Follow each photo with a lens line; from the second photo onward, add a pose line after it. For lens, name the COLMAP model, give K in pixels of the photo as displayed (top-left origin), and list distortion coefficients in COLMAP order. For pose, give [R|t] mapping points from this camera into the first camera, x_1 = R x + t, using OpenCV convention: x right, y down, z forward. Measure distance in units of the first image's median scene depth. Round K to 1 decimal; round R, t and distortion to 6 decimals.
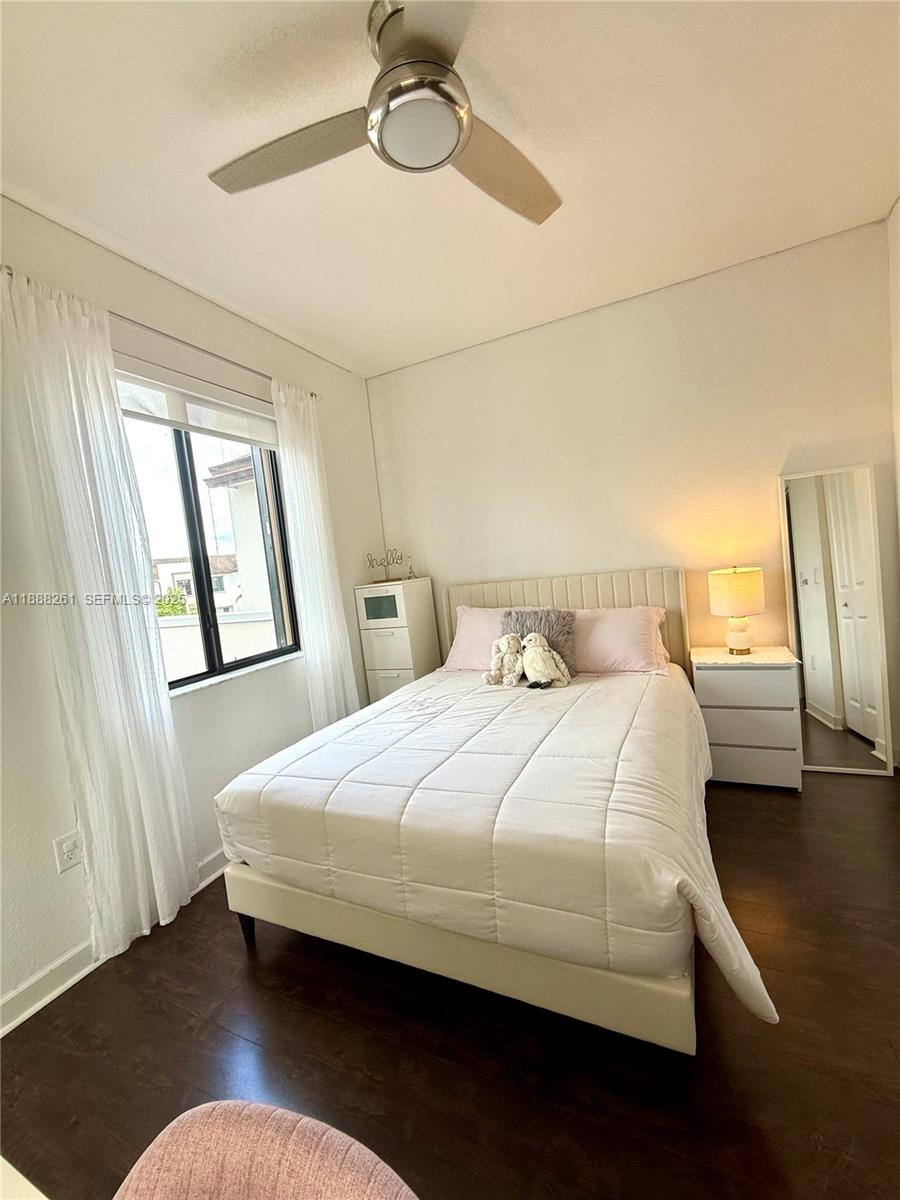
lens RADIAL K [[481.7, 0, 454.9], [0, 481.7, 596.6], [0, 0, 1]] dist [-0.008065, -0.000504]
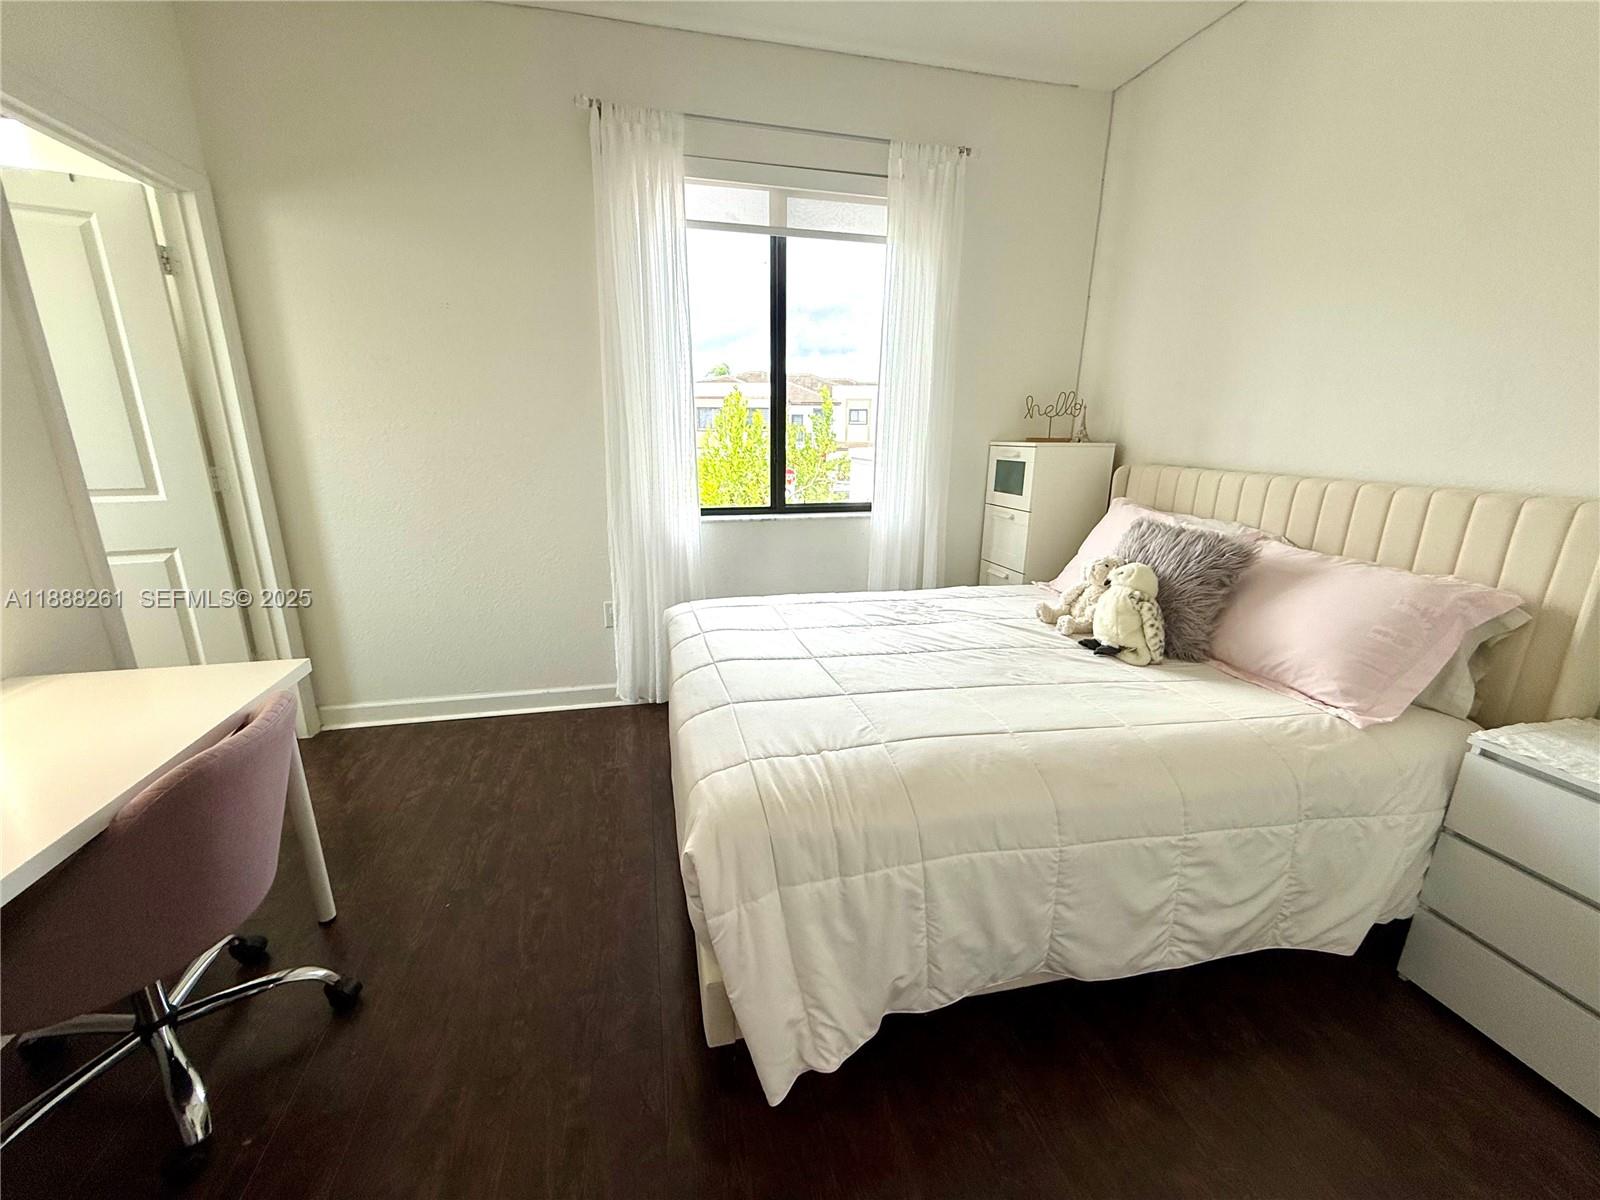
lens RADIAL K [[642.3, 0, 796.0], [0, 642.3, 602.4], [0, 0, 1]] dist [-0.008065, -0.000504]
pose [[0.611502, 0.317121, -0.724913, 0.515420], [-0.129035, 0.943874, 0.304060, -0.064902], [0.780650, -0.092394, 0.618100, 0.216131]]
